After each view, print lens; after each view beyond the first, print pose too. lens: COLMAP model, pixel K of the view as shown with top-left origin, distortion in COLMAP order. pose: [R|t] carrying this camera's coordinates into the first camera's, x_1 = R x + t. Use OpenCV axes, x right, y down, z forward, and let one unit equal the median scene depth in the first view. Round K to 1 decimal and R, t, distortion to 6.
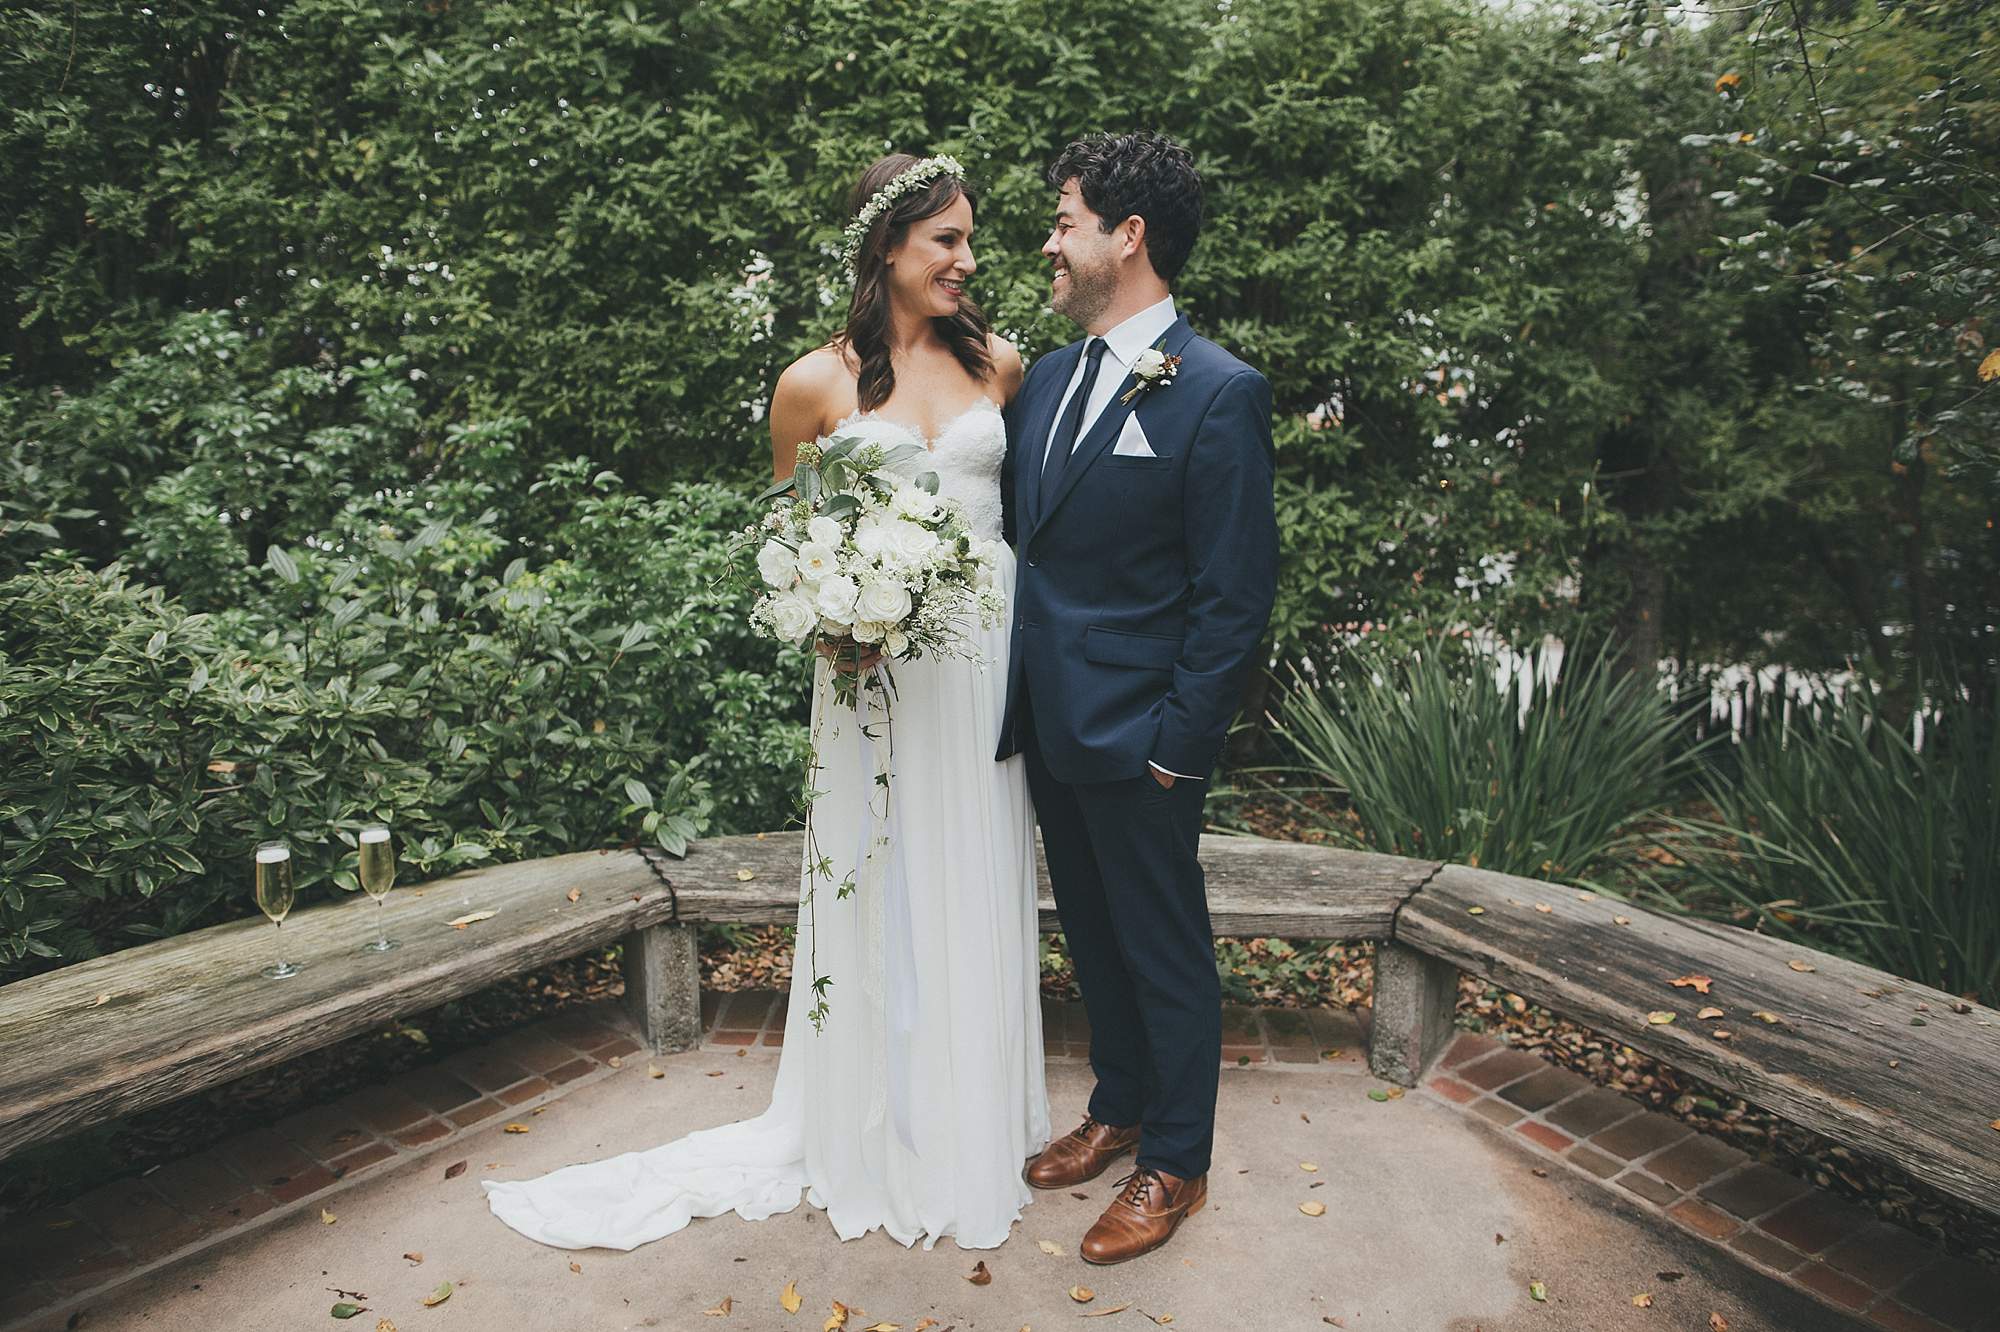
lens RADIAL K [[1348.0, 0, 1000.0], [0, 1348.0, 666.0], [0, 0, 1]] dist [-0.053475, 0.037652]
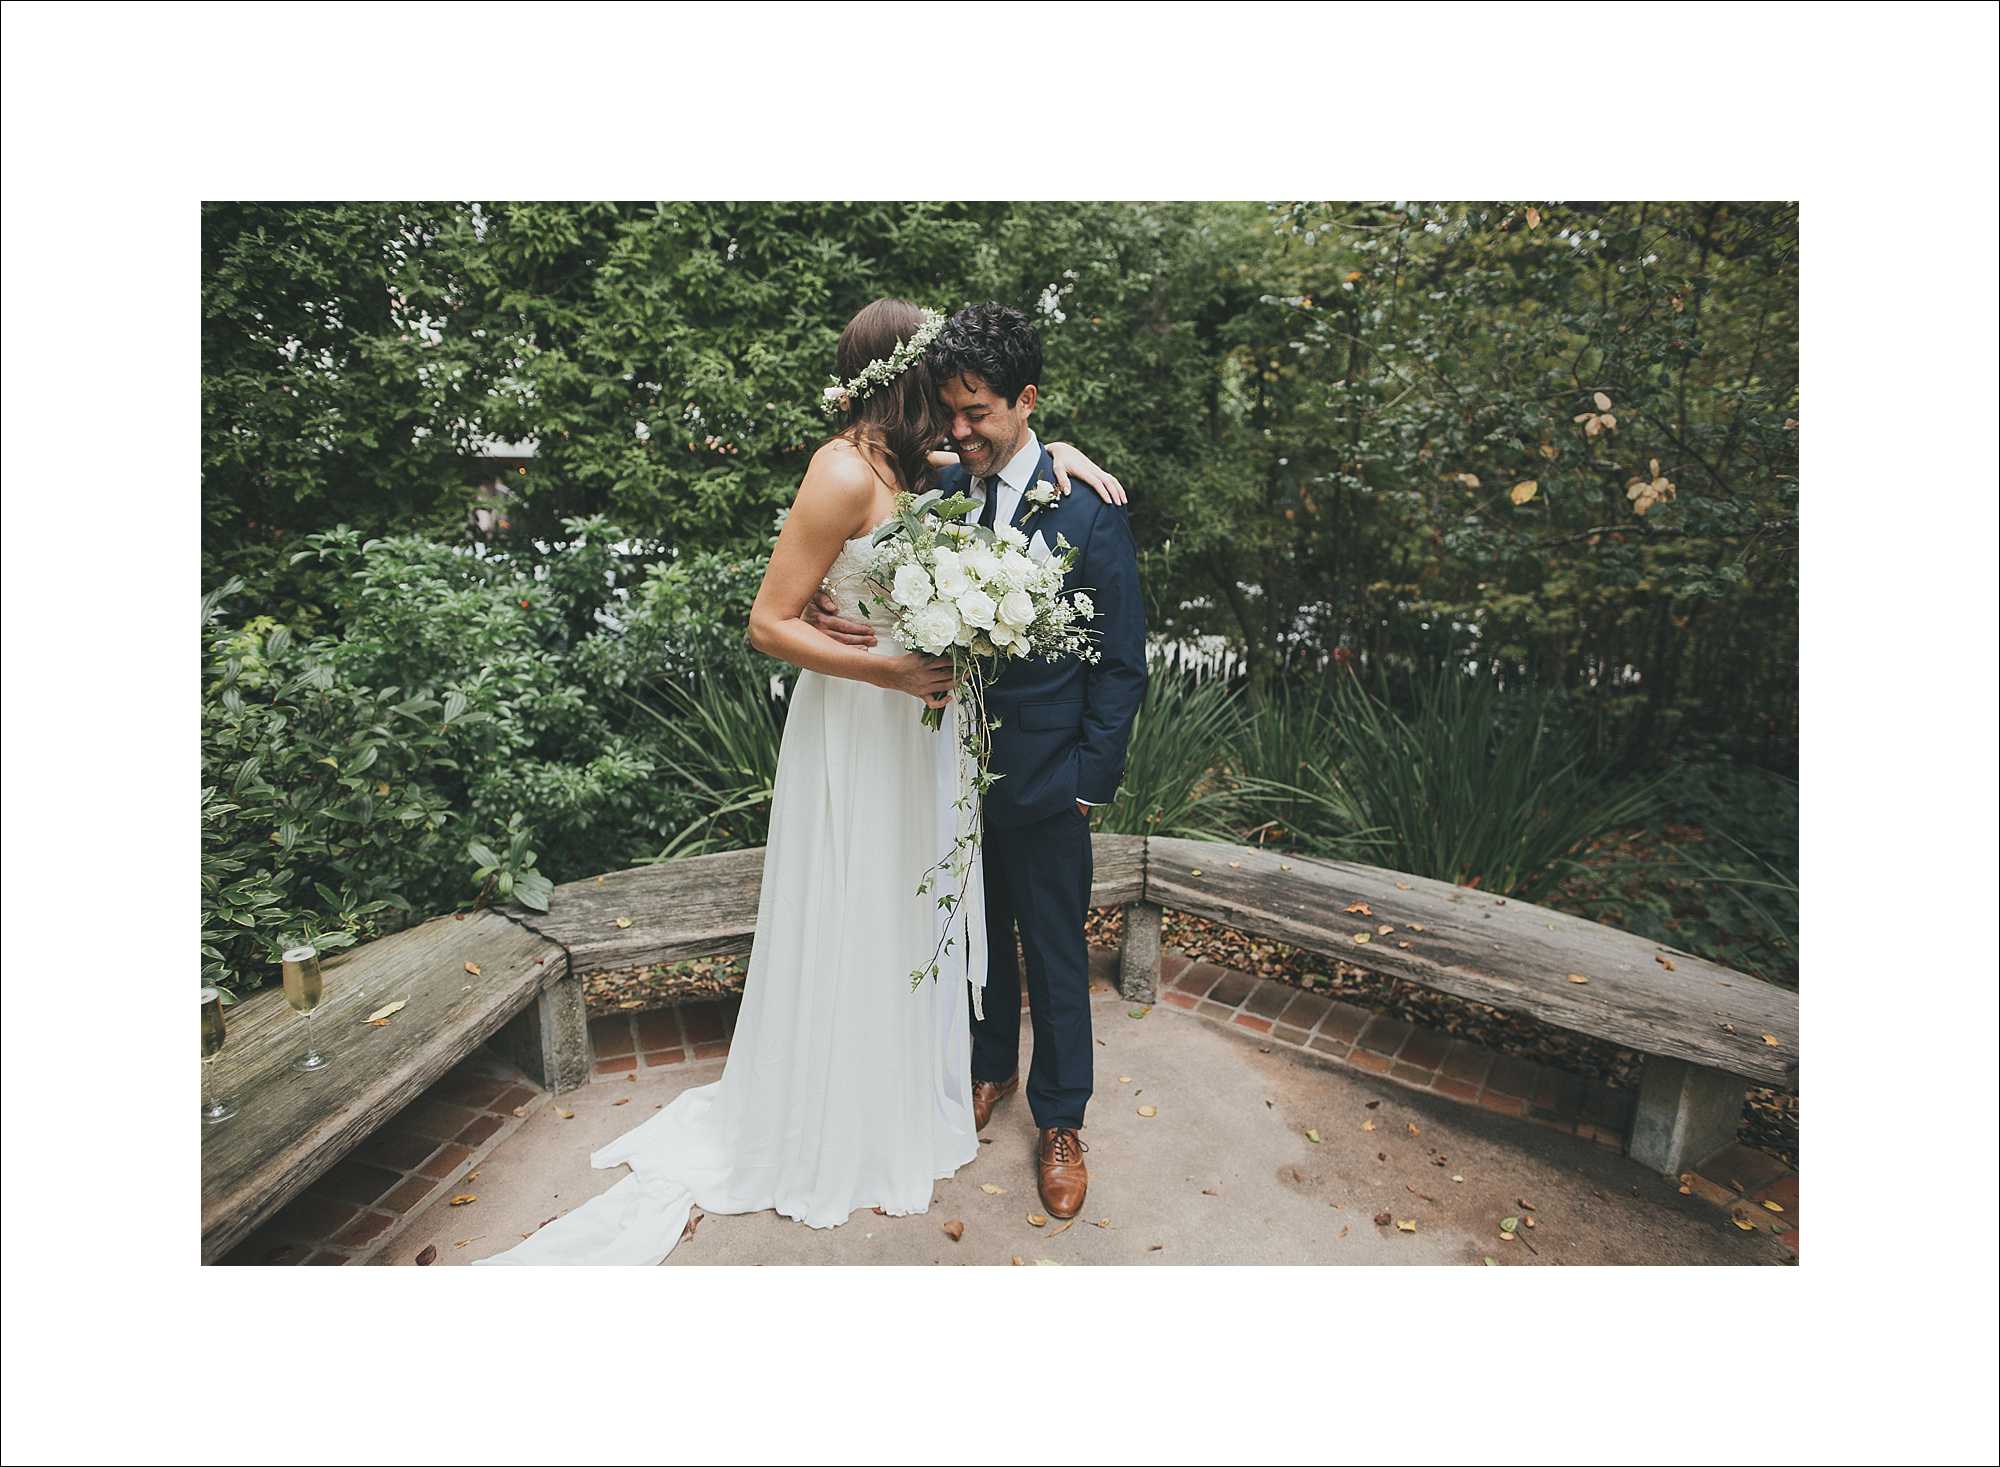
lens RADIAL K [[1079.7, 0, 1000.0], [0, 1079.7, 733.5], [0, 0, 1]] dist [-0.061008, 0.049780]
pose [[0.905036, -0.077049, 0.418298, -0.252530], [0.040690, 0.994629, 0.095169, -0.066823], [-0.423384, -0.069111, 0.903310, 0.078119]]
